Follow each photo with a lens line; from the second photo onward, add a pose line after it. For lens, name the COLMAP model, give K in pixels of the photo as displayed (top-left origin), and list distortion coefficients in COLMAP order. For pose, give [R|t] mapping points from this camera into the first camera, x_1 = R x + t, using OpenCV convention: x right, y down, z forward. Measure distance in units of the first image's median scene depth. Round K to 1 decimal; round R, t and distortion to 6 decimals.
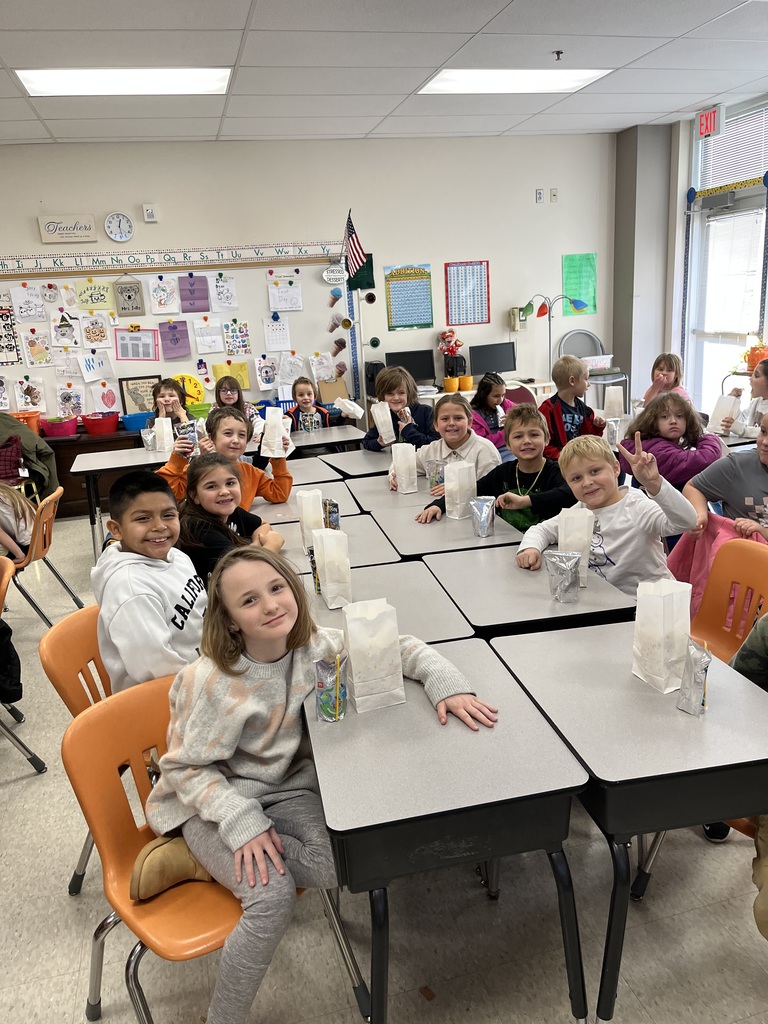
lens RADIAL K [[766.6, 0, 382.3], [0, 766.6, 519.4], [0, 0, 1]] dist [0.066916, -0.090668]
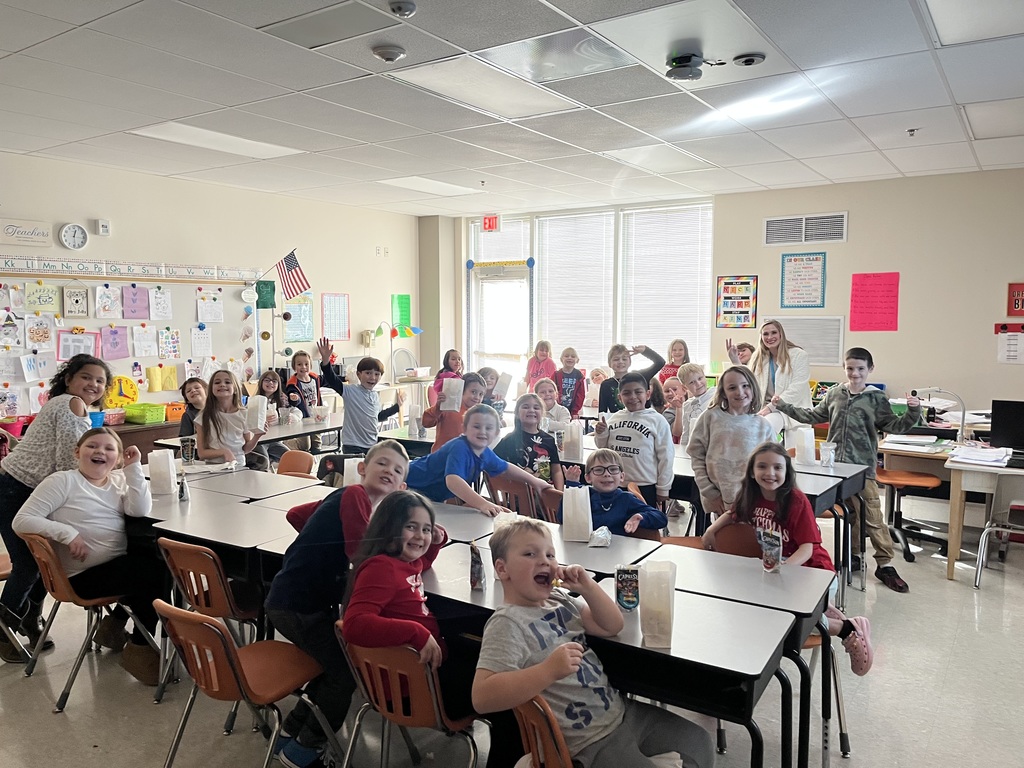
lens RADIAL K [[766.6, 0, 512.0], [0, 766.6, 384.0], [0, 0, 1]] dist [0.066916, -0.090668]
pose [[0.751496, 0.003745, 0.659727, -0.516384], [0.132521, 0.978746, -0.156510, 0.052197], [-0.646291, 0.205044, 0.735027, -0.097360]]
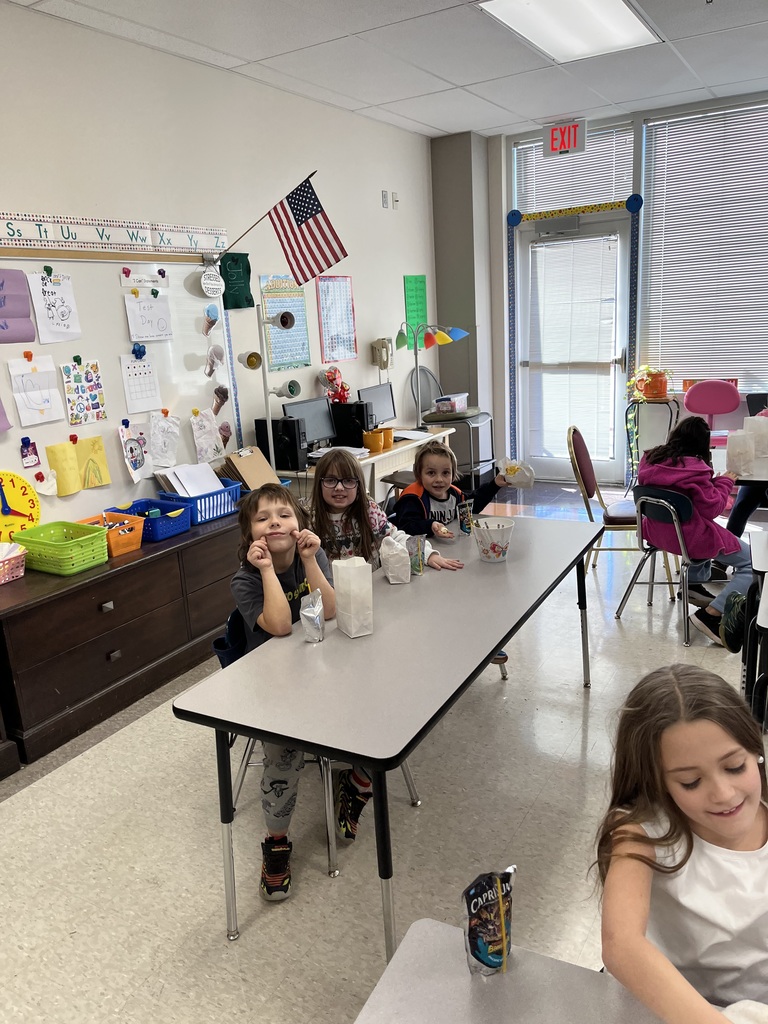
lens RADIAL K [[766.6, 0, 382.3], [0, 766.6, 519.4], [0, 0, 1]] dist [0.066916, -0.090668]
pose [[0.723901, -0.160226, 0.671040, -0.387060], [0.204062, 0.978864, 0.013589, -0.110029], [-0.659034, 0.127097, 0.741297, 0.462355]]
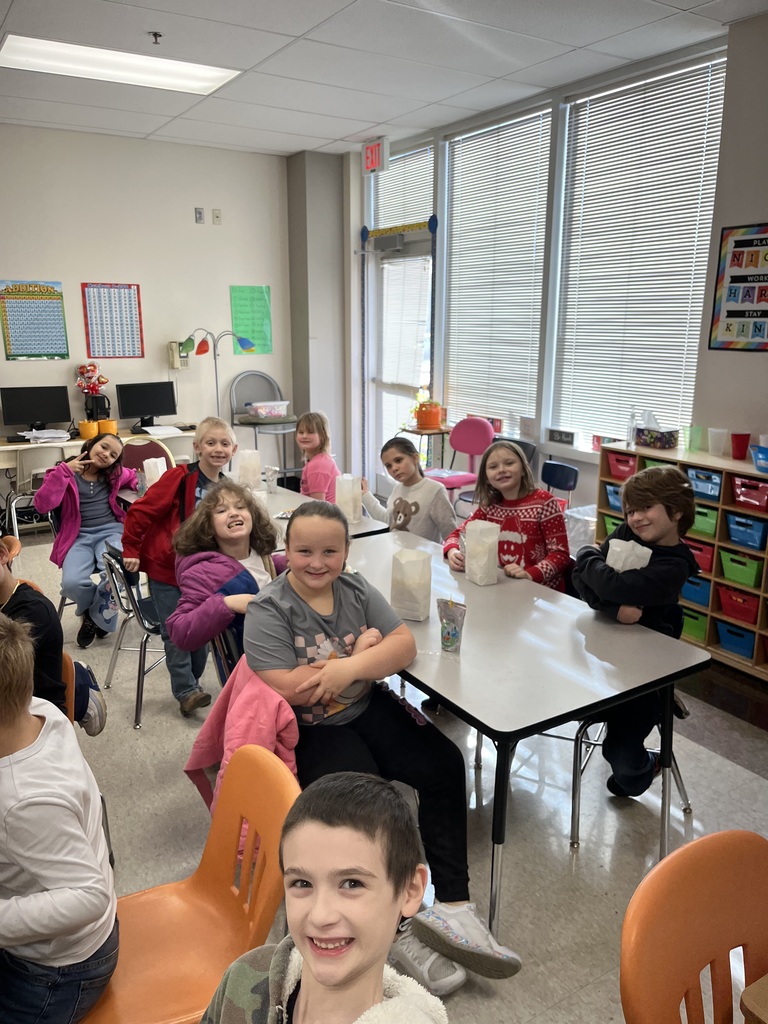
lens RADIAL K [[791.5, 0, 377.7], [0, 791.5, 529.2], [0, 0, 1]] dist [0.011606, 0.002236]
pose [[0.954528, -0.008455, 0.298000, 0.127996], [0.016180, 0.999594, -0.023466, -0.044335], [-0.297680, 0.027220, 0.954277, 0.105104]]
